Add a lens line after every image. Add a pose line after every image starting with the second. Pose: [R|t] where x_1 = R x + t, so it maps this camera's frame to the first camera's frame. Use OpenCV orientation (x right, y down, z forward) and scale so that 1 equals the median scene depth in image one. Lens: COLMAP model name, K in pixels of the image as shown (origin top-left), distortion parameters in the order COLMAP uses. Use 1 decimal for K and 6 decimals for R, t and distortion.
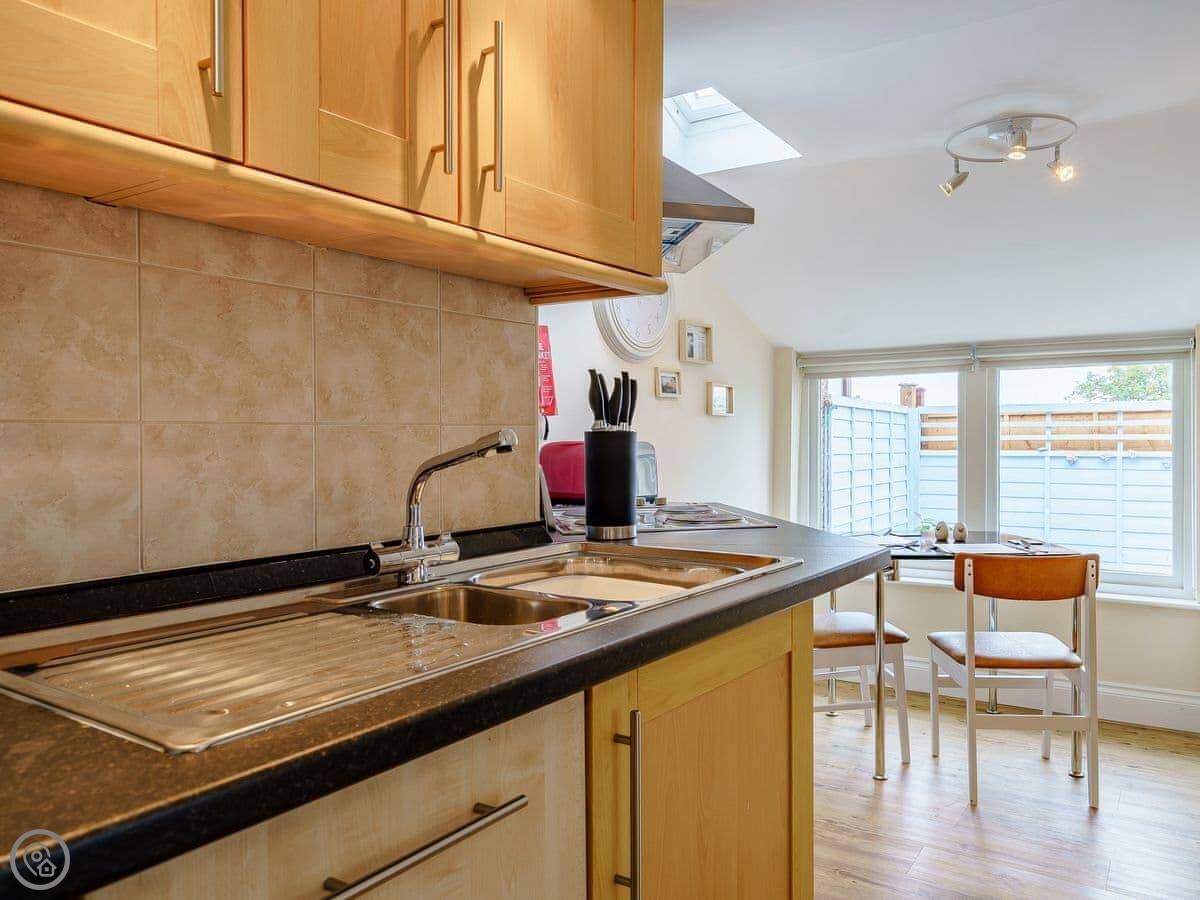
lens RADIAL K [[848.8, 0, 682.8], [0, 848.8, 442.0], [0, 0, 1]] dist [0.006264, 0.000937]
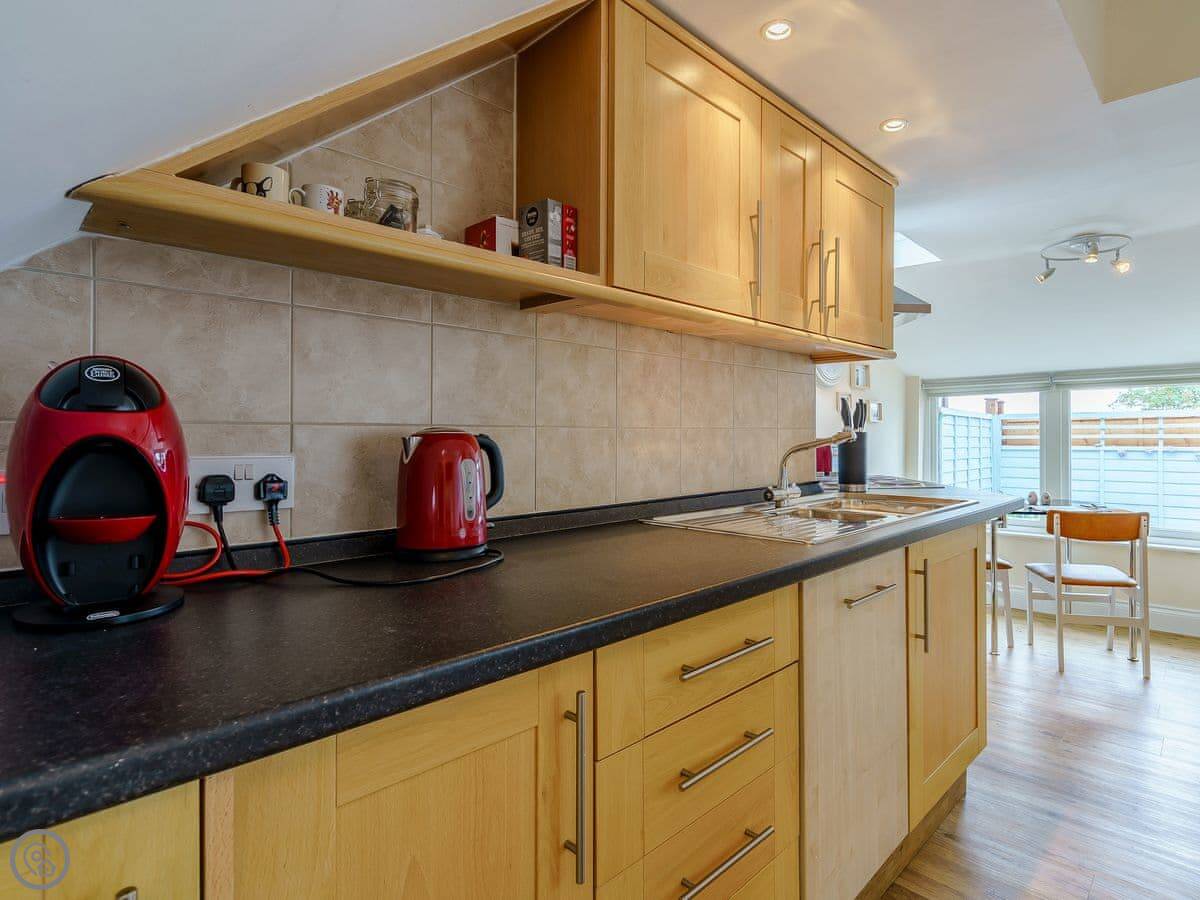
lens RADIAL K [[644.8, 0, 677.1], [0, 644.8, 430.5], [0, 0, 1]] dist [0.003478, 0.000345]
pose [[0.986644, -0.000798, -0.162887, -0.129133], [-0.001699, 0.999883, -0.015193, 0.002961], [0.162880, 0.015266, 0.986528, -0.233462]]
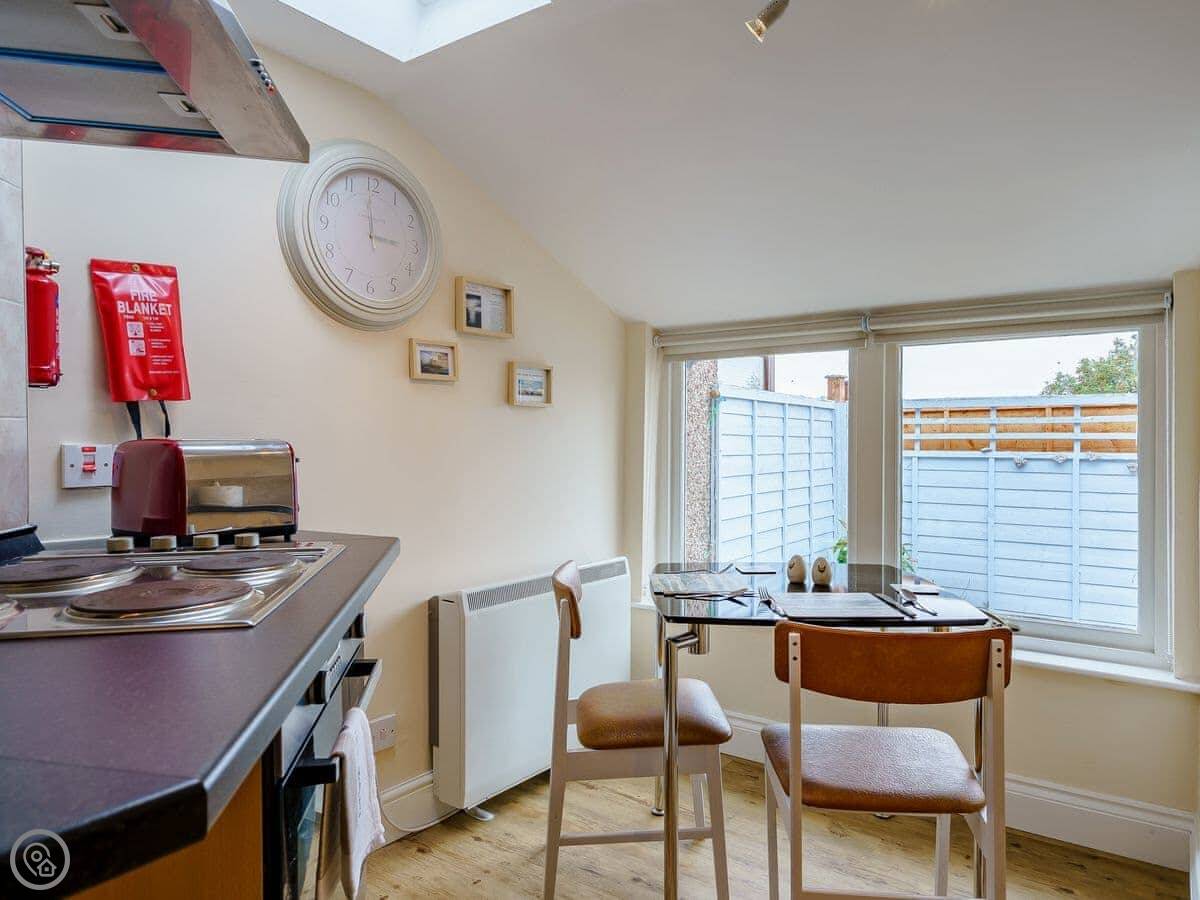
lens RADIAL K [[736.0, 0, 663.3], [0, 736.0, 438.7], [0, 0, 1]] dist [0.009180, -0.000761]
pose [[0.998608, 0.003615, -0.052617, 0.218738], [-0.003654, 0.999993, -0.000655, -0.001859], [0.052614, 0.000847, 0.998615, 0.375297]]
